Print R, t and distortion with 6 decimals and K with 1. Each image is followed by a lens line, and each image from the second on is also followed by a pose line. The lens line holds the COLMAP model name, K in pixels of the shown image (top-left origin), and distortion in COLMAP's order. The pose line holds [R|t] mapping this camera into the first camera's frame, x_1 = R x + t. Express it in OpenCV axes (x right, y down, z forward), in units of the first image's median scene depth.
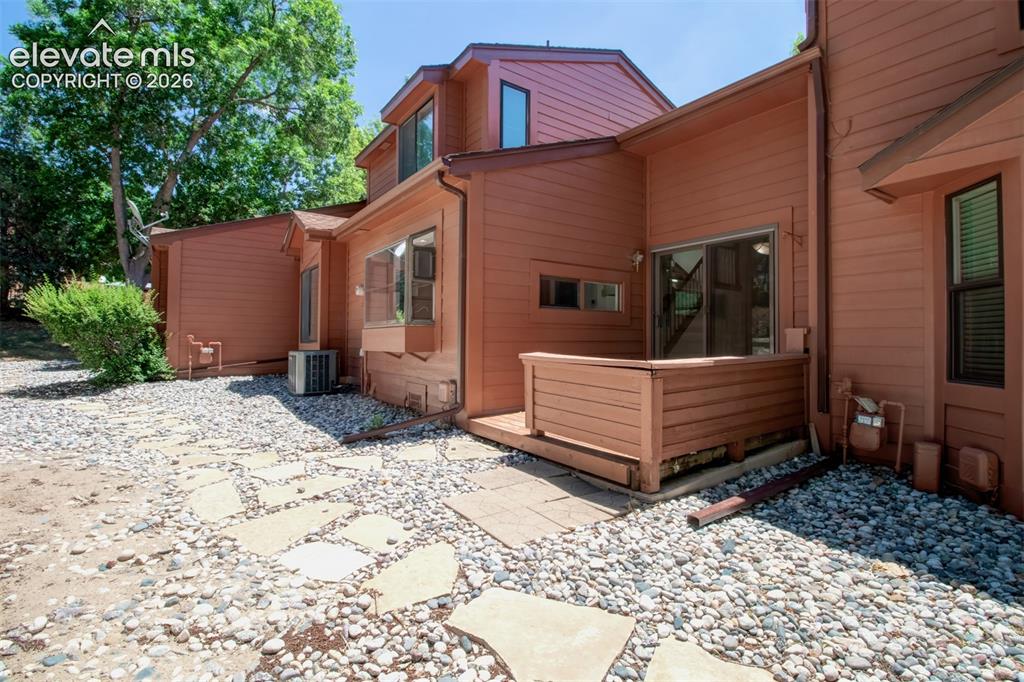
lens RADIAL K [[462.5, 0, 533.8], [0, 462.5, 345.5], [0, 0, 1]] dist [-0.004575, -0.000678]
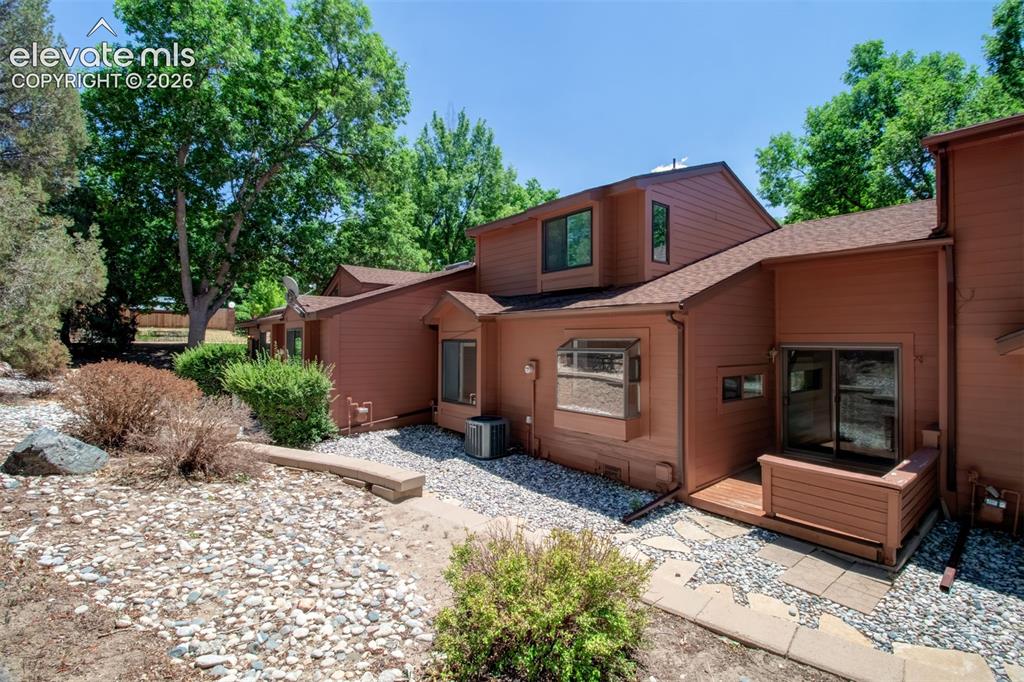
lens RADIAL K [[468.5, 0, 512.0], [0, 468.5, 341.0], [0, 0, 1]] dist [-0.000121, -0.011213]
pose [[0.998178, -0.005443, 0.060091, -0.820541], [0.004913, 0.999948, 0.008977, -0.338615], [-0.060137, -0.008665, 0.998153, -0.357514]]
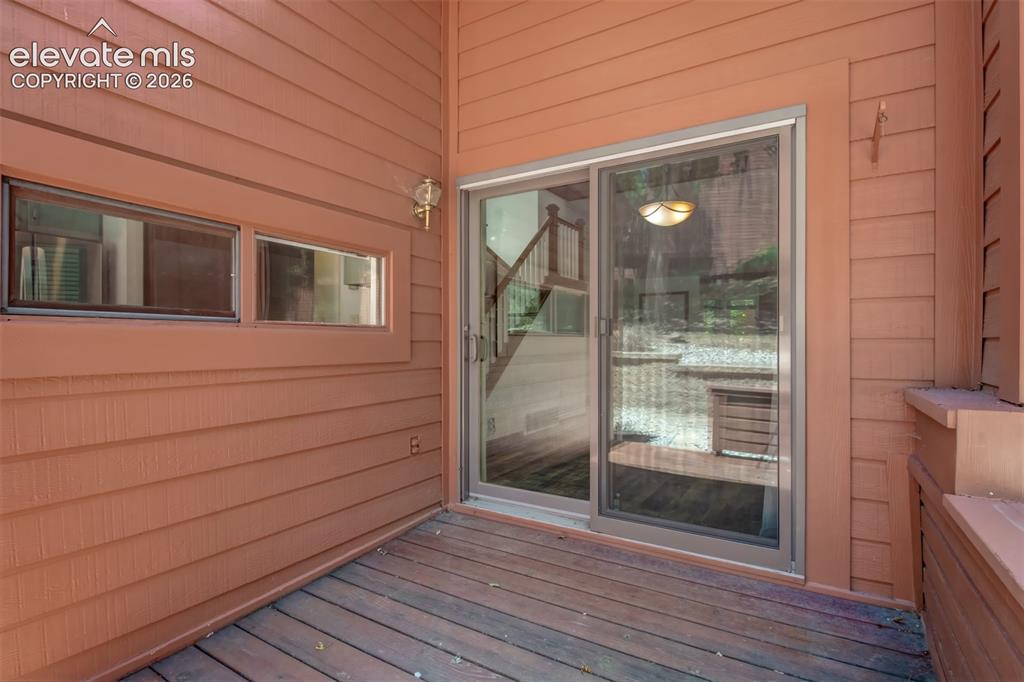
lens RADIAL K [[462.5, 0, 533.8], [0, 462.5, 345.5], [0, 0, 1]] dist [-0.004575, -0.000678]
pose [[0.914061, -0.004019, 0.405556, 0.206519], [-0.000371, 0.999942, 0.010746, -0.087640], [-0.405576, -0.009973, 0.914007, 0.841466]]
